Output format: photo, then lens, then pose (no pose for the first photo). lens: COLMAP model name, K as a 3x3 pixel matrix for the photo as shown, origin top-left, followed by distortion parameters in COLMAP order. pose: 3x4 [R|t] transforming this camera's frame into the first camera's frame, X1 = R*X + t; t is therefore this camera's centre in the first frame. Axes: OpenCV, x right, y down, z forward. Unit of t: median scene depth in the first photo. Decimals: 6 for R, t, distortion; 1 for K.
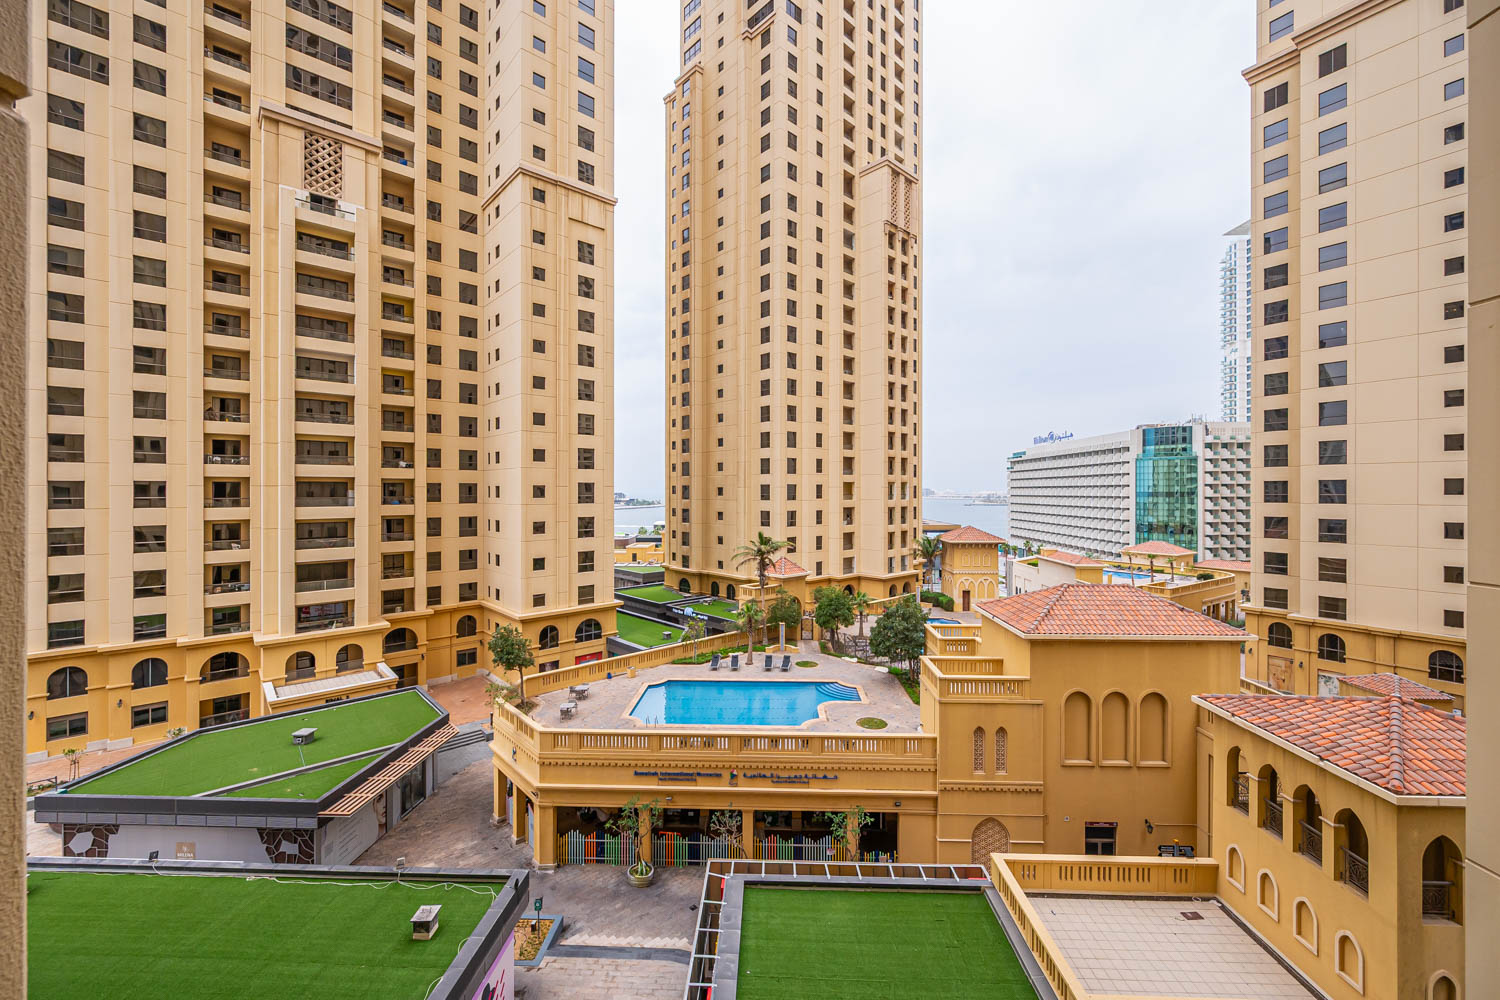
lens RADIAL K [[594.1, 0, 749.7], [0, 594.1, 493.2], [0, 0, 1]] dist [-0.002788, 0.000700]
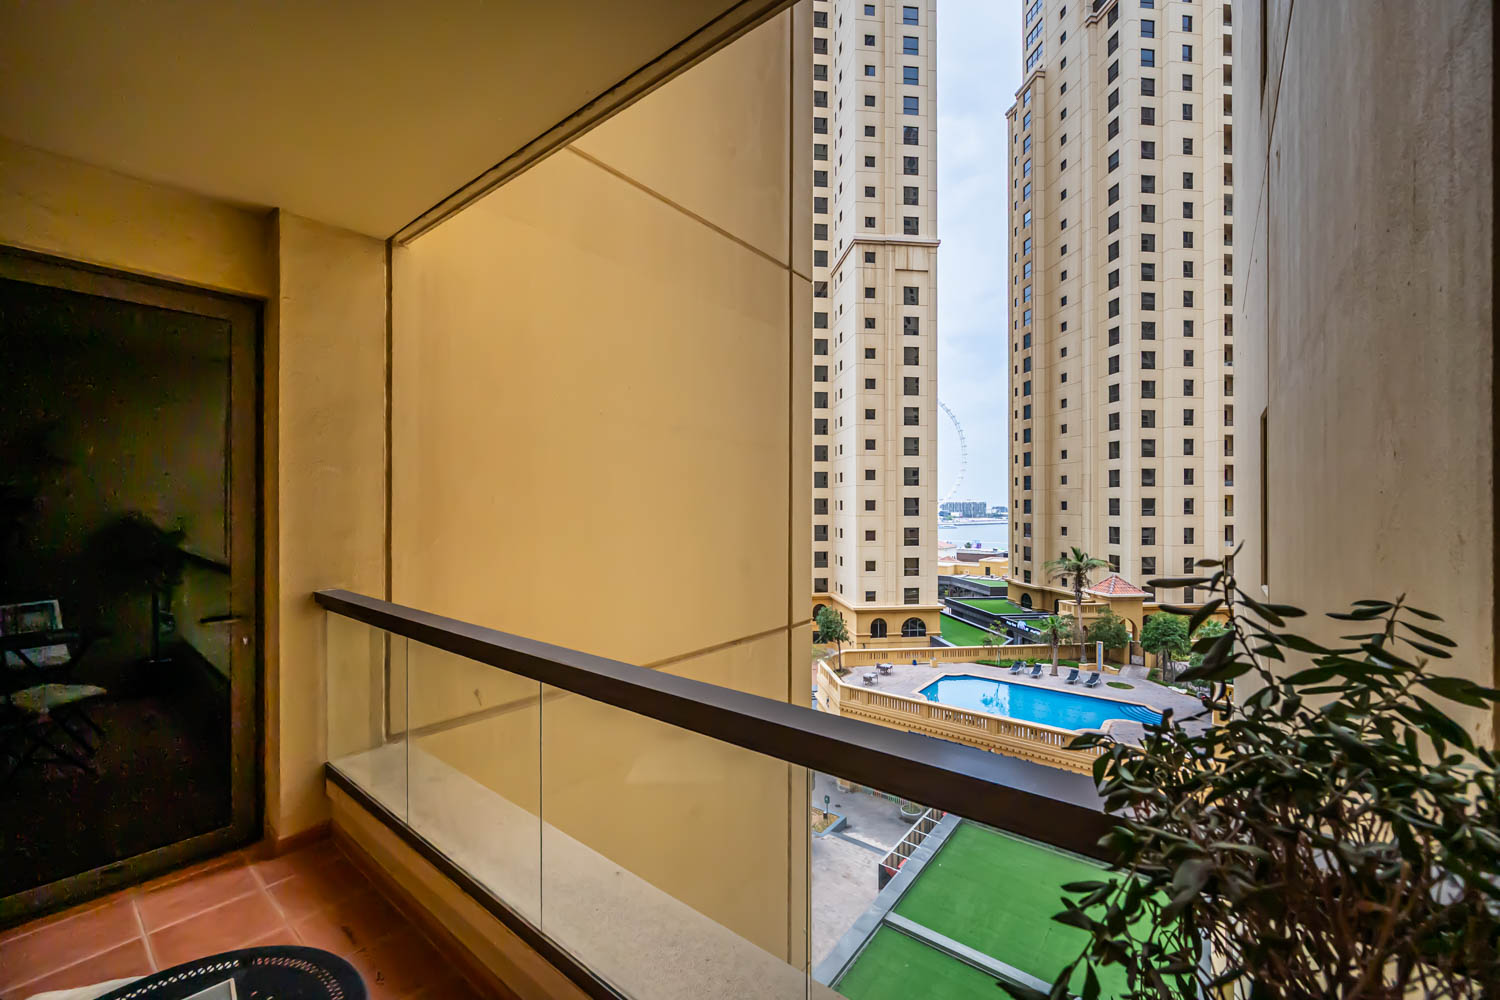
lens RADIAL K [[594.1, 0, 746.0], [0, 594.1, 514.6], [0, 0, 1]] dist [-0.002788, 0.000700]
pose [[0.809781, 0.011423, -0.586621, 0.141487], [-0.003674, 0.999890, 0.014399, -0.000544], [0.586721, -0.009505, 0.809733, -0.113312]]
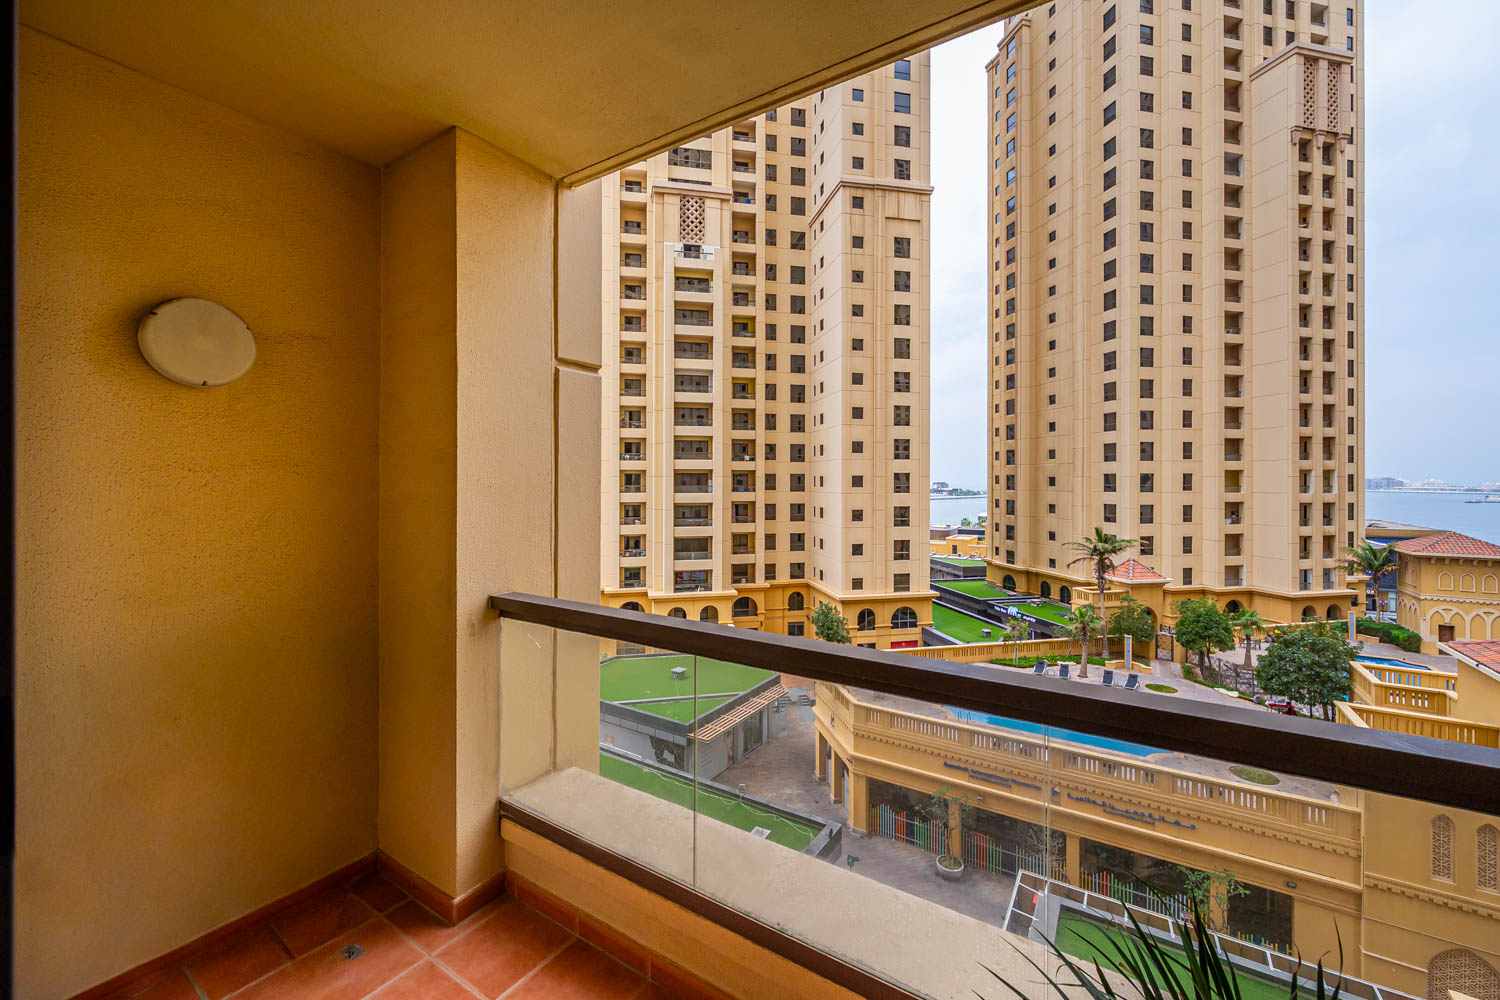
lens RADIAL K [[594.1, 0, 745.9], [0, 594.1, 482.4], [0, 0, 1]] dist [-0.002788, 0.000700]
pose [[0.861062, 0.002667, -0.508493, 0.013214], [-0.002880, 0.999996, 0.000368, -0.000866], [0.508492, 0.001147, 0.861066, -0.016087]]
